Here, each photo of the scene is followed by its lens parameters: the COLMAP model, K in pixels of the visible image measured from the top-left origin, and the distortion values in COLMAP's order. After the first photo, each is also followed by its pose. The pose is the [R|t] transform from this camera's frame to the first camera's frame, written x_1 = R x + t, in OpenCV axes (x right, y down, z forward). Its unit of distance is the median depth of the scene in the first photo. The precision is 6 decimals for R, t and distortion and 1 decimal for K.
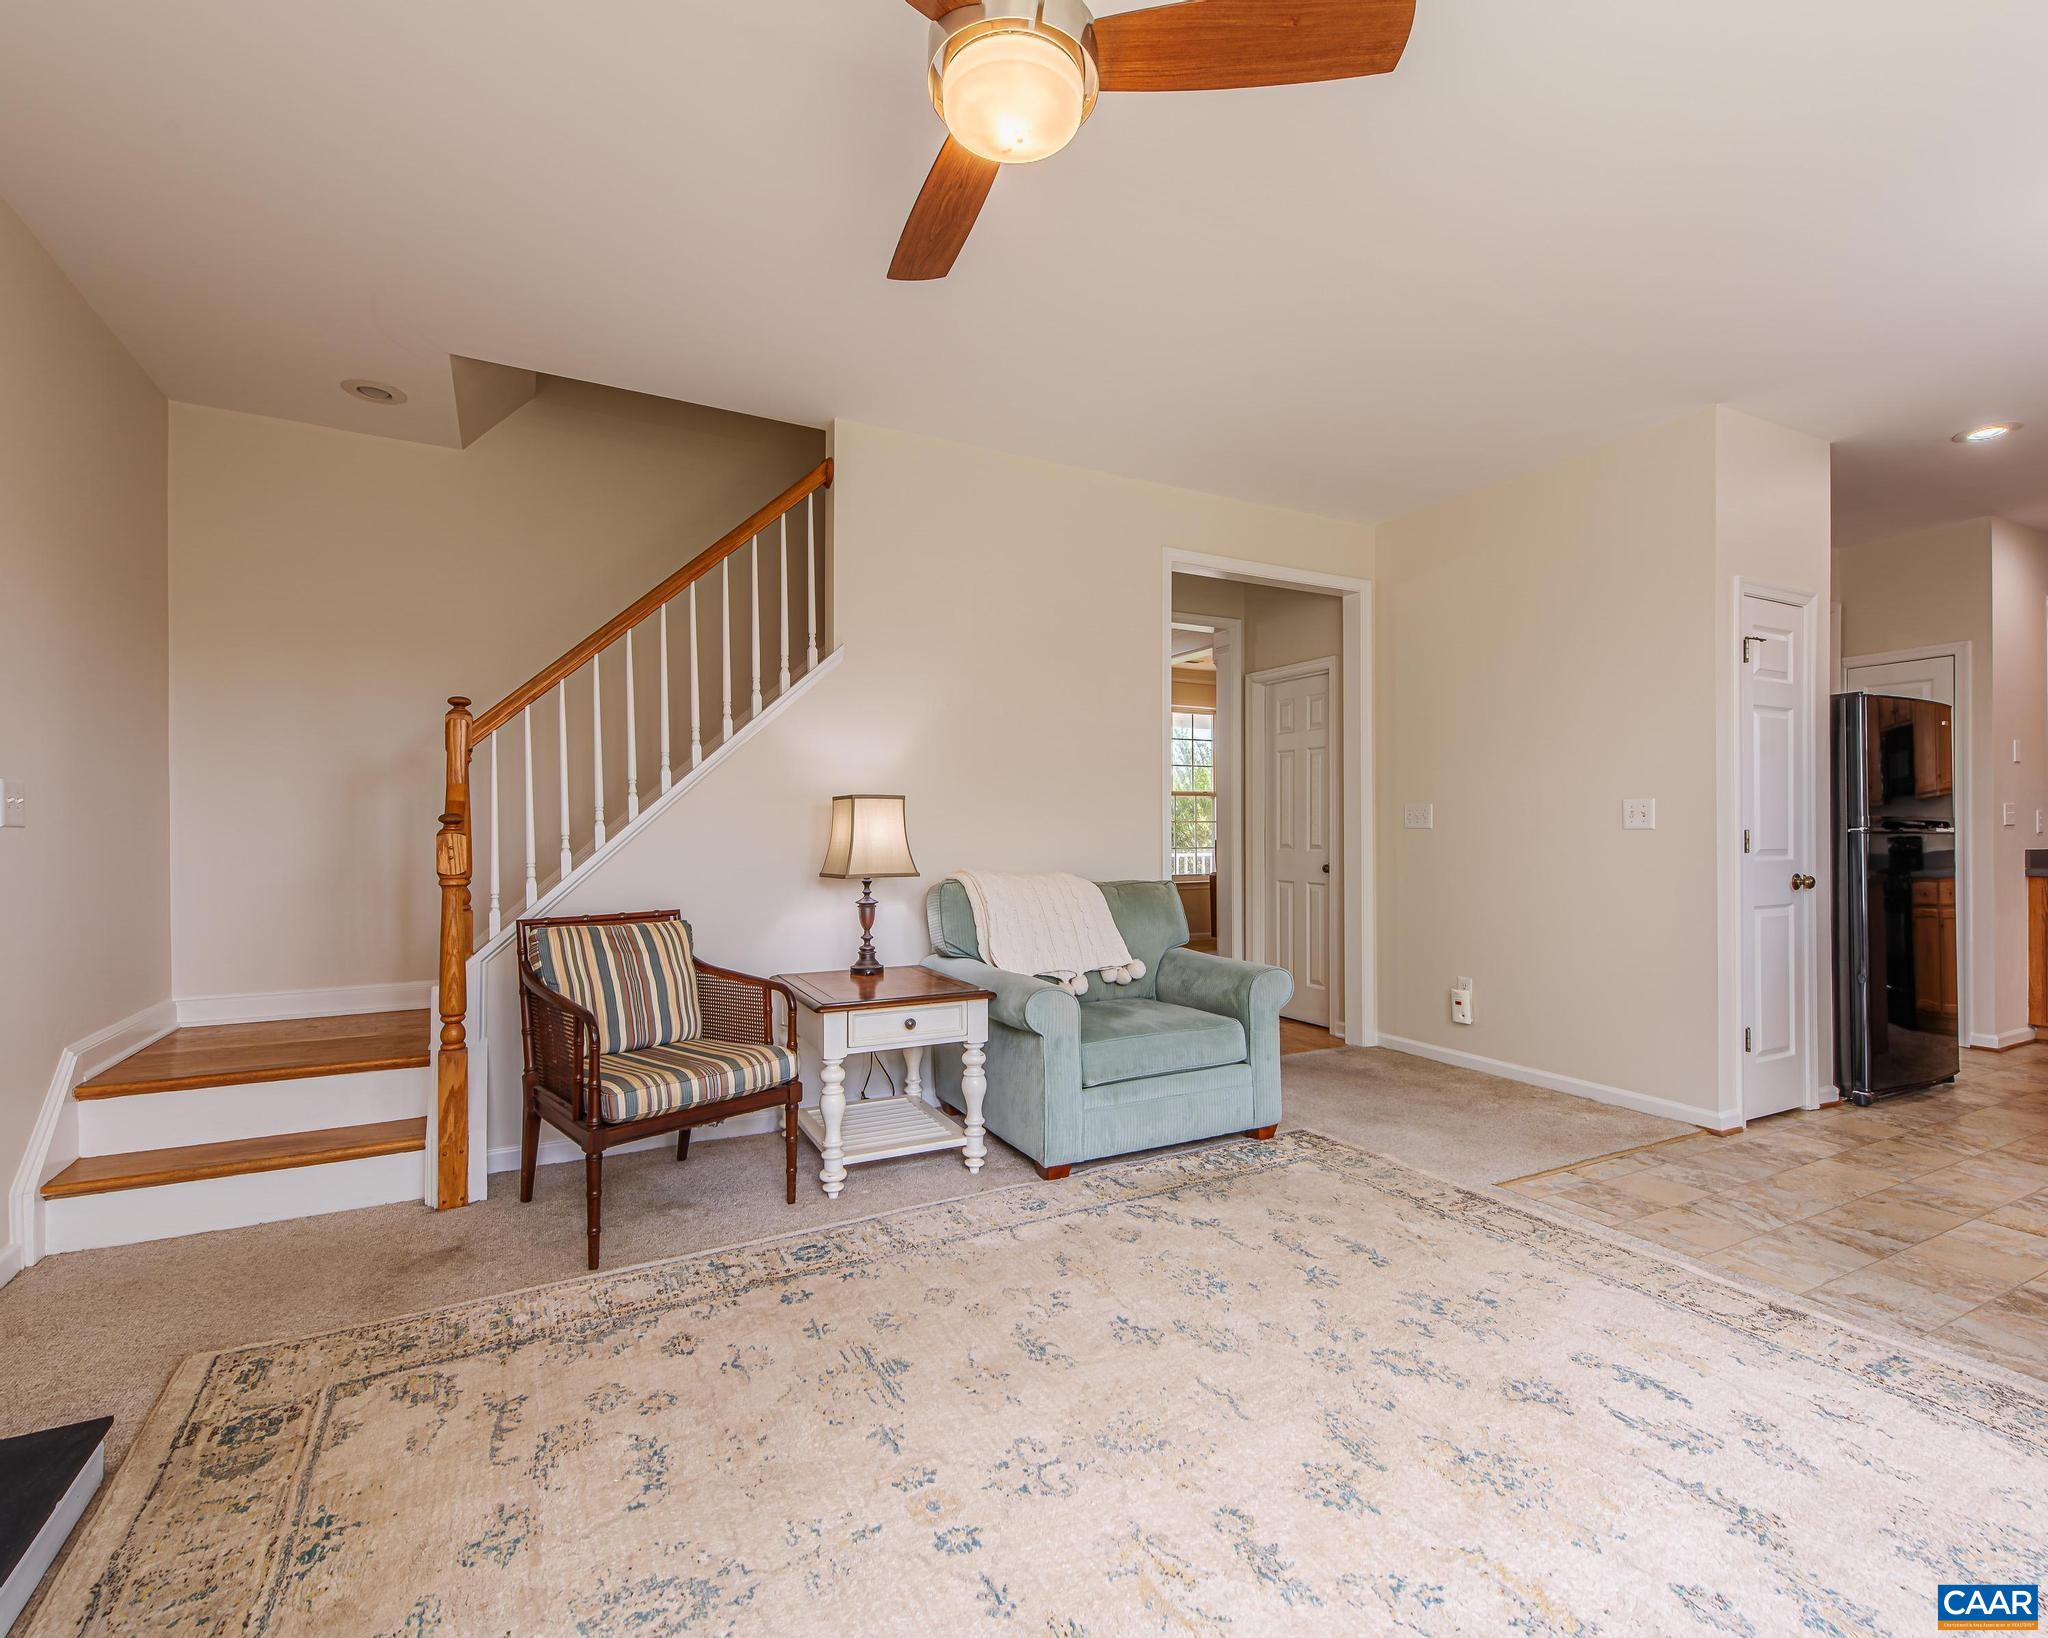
lens RADIAL K [[966.0, 0, 1024.4], [0, 966.0, 831.7], [0, 0, 1]] dist [0.015446, -0.001263]
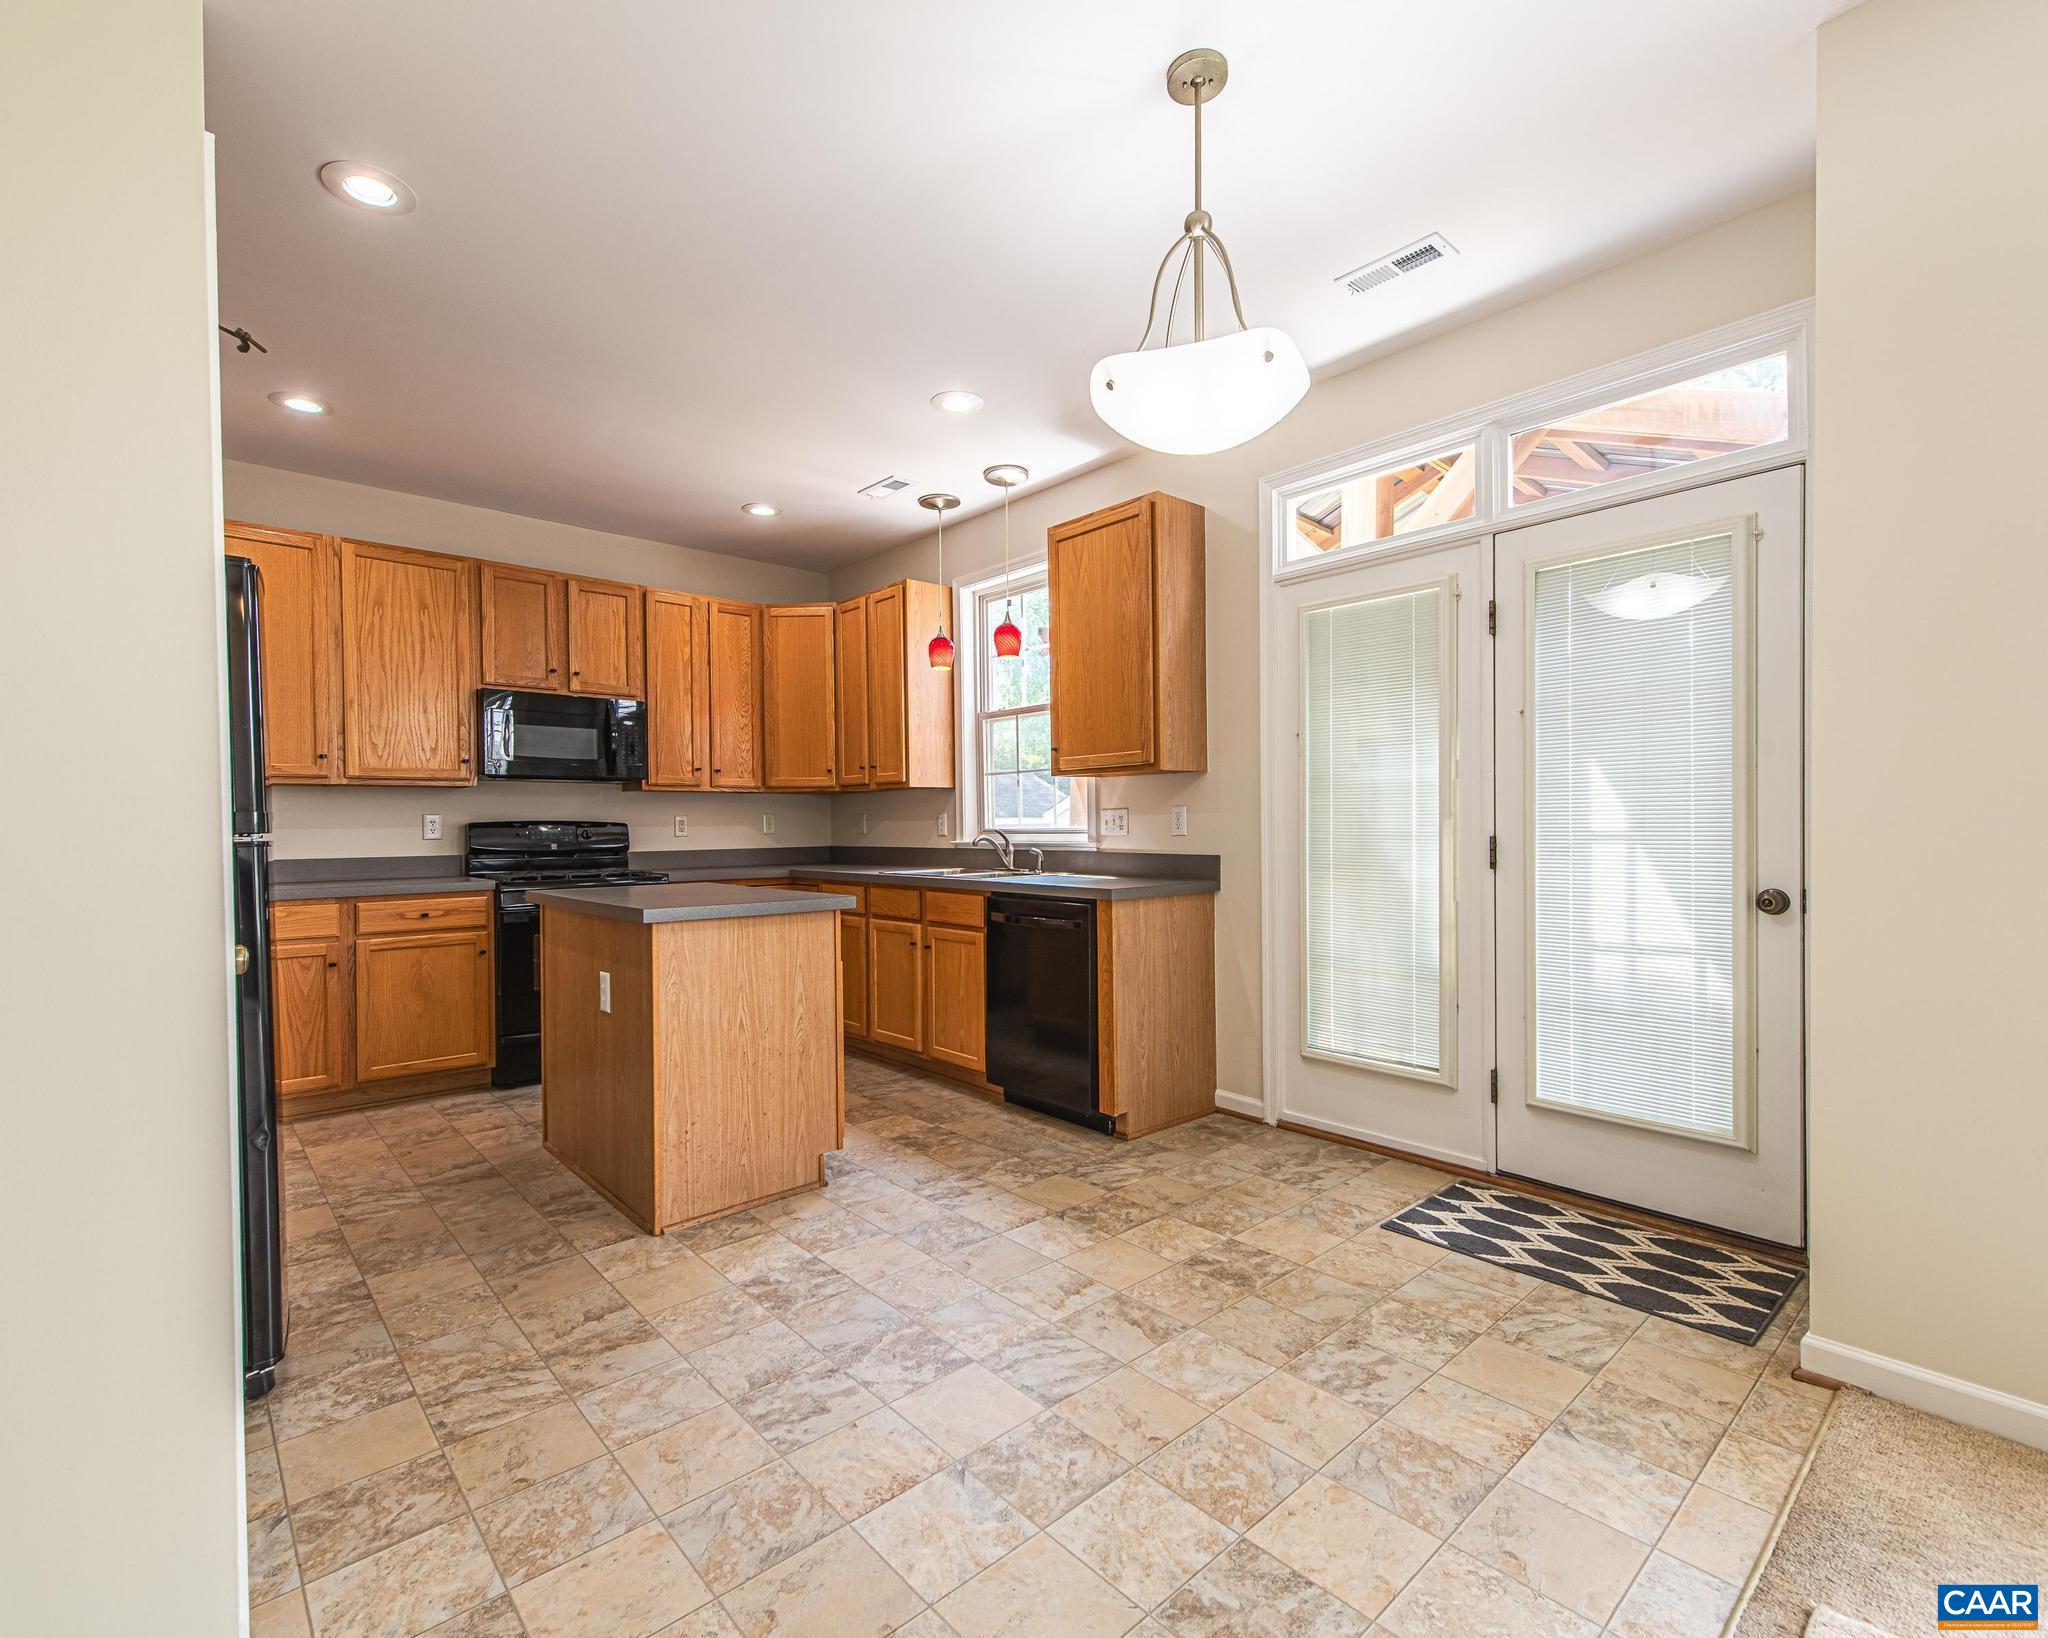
lens RADIAL K [[966.0, 0, 1022.0], [0, 966.0, 830.1], [0, 0, 1]] dist [0.015446, -0.001263]
pose [[-0.242413, -0.002824, 0.970169, 0.527668], [0.004080, 0.999984, 0.003930, -0.003856], [-0.970165, 0.004911, -0.242398, 1.344090]]
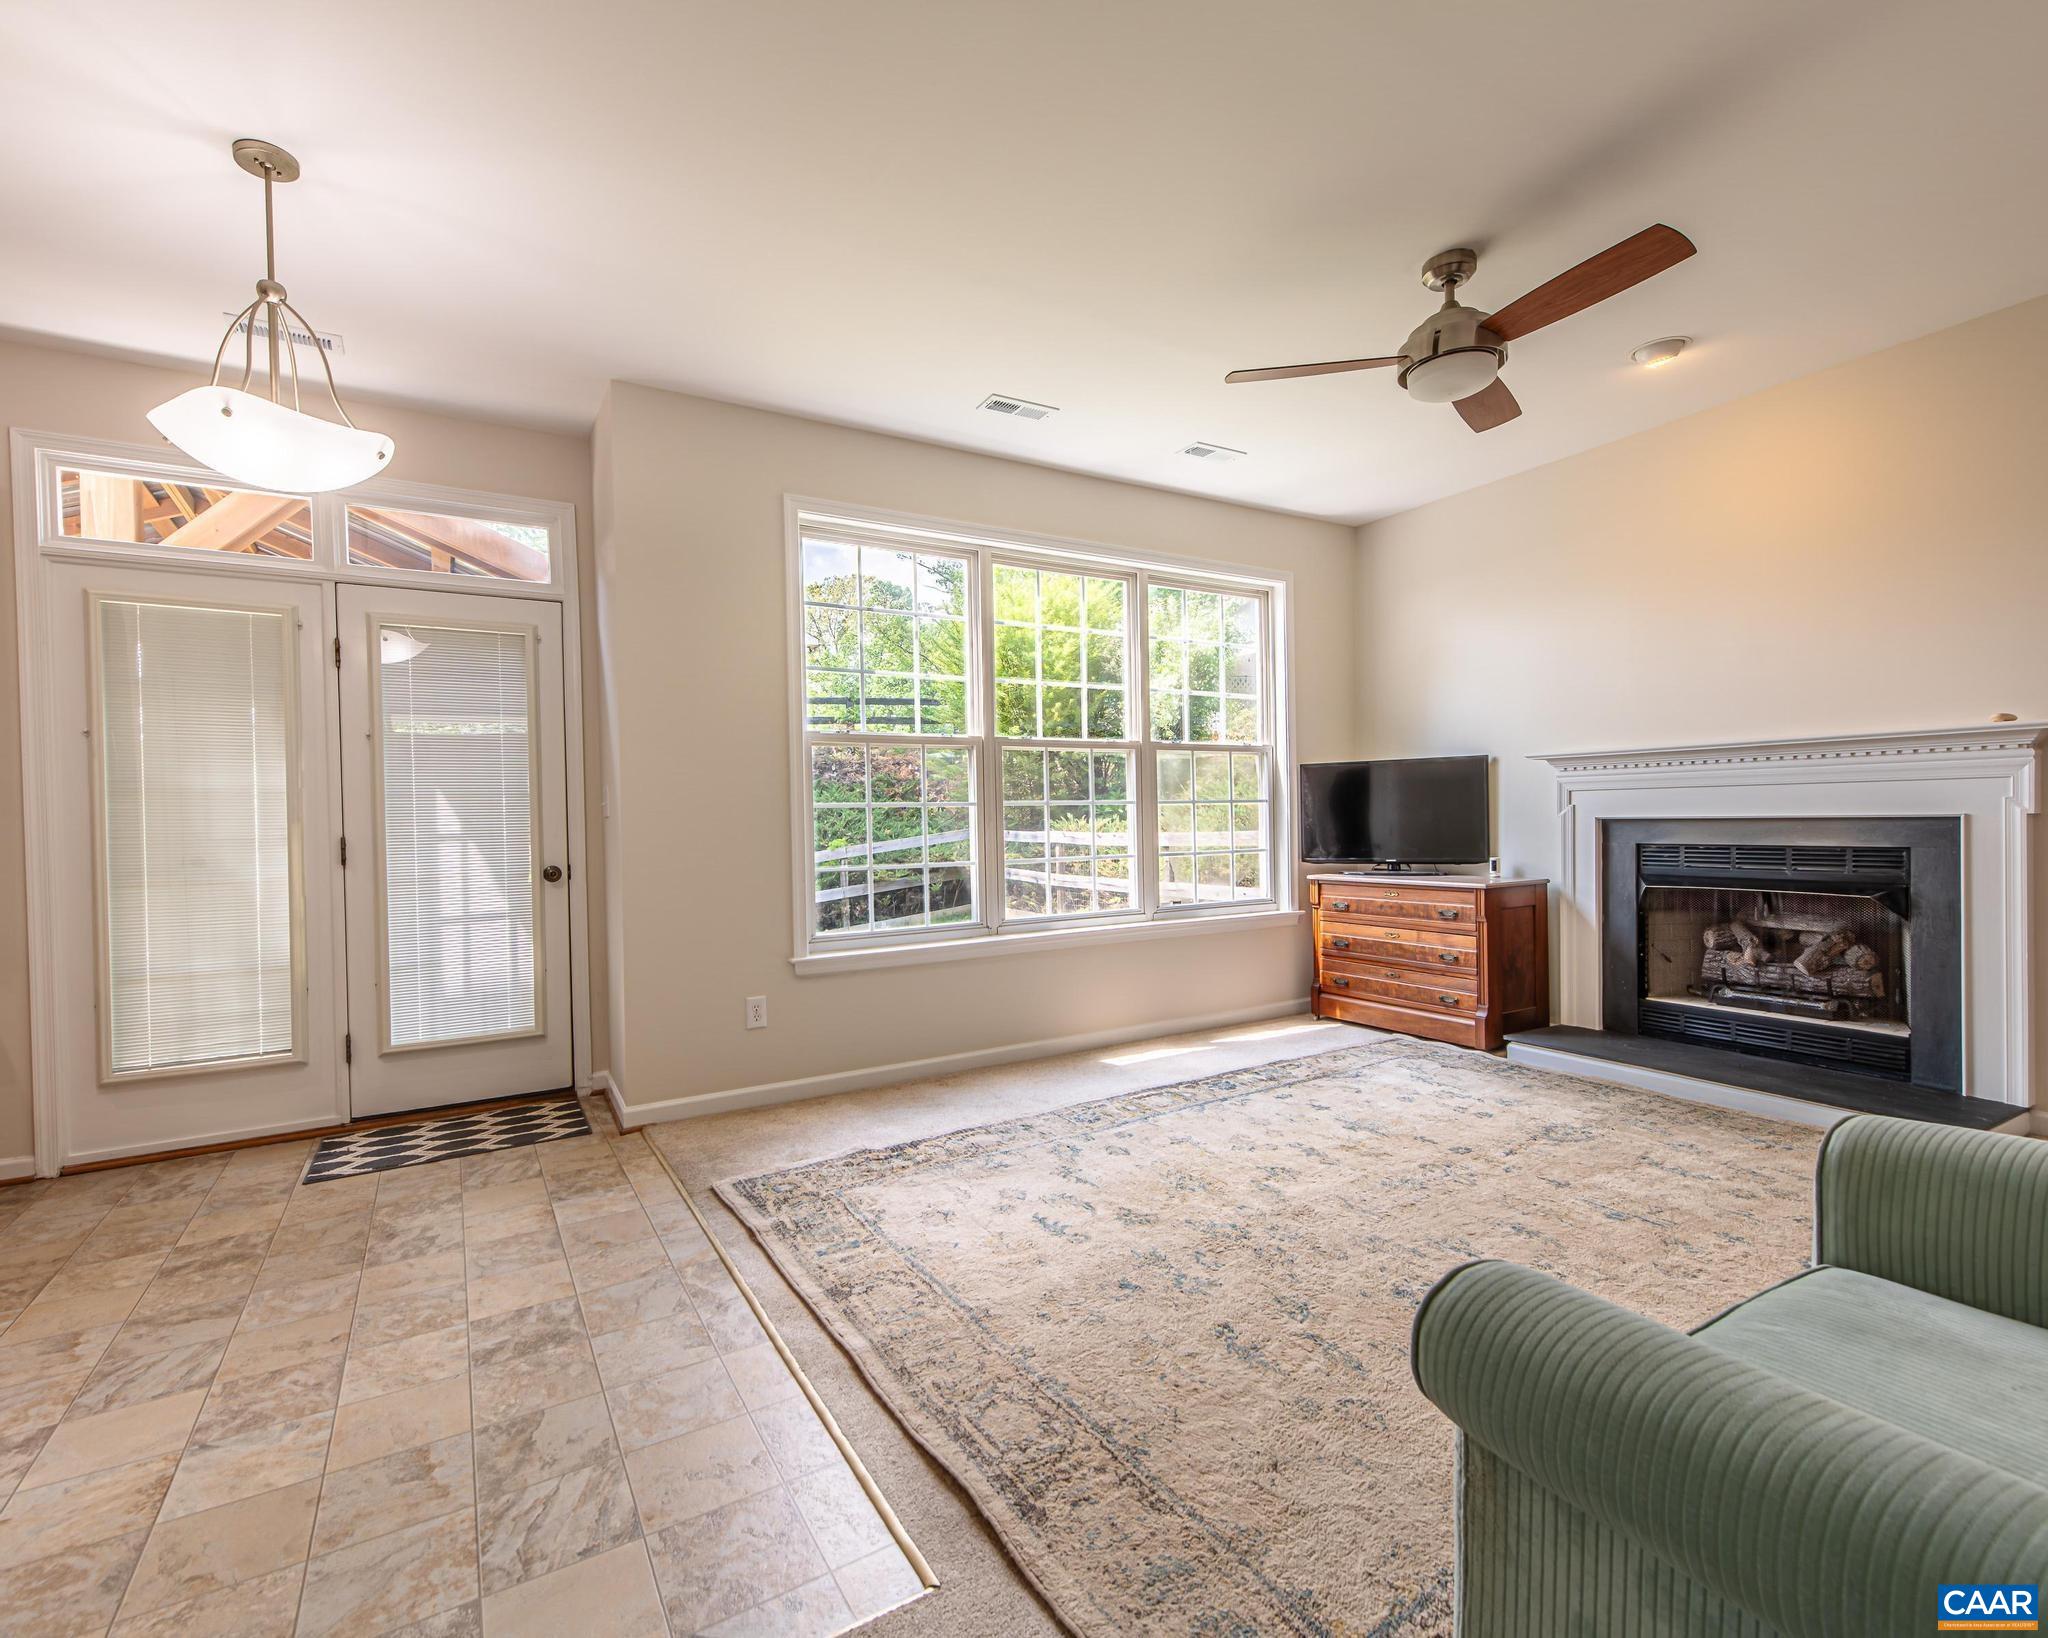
lens RADIAL K [[966.0, 0, 1017.5], [0, 966.0, 826.3], [0, 0, 1]] dist [0.015446, -0.001263]
pose [[-0.998645, 0.020968, -0.047624, 0.646205], [0.020715, 0.999769, 0.005800, 0.007539], [0.047734, 0.004805, -0.998849, 2.043987]]
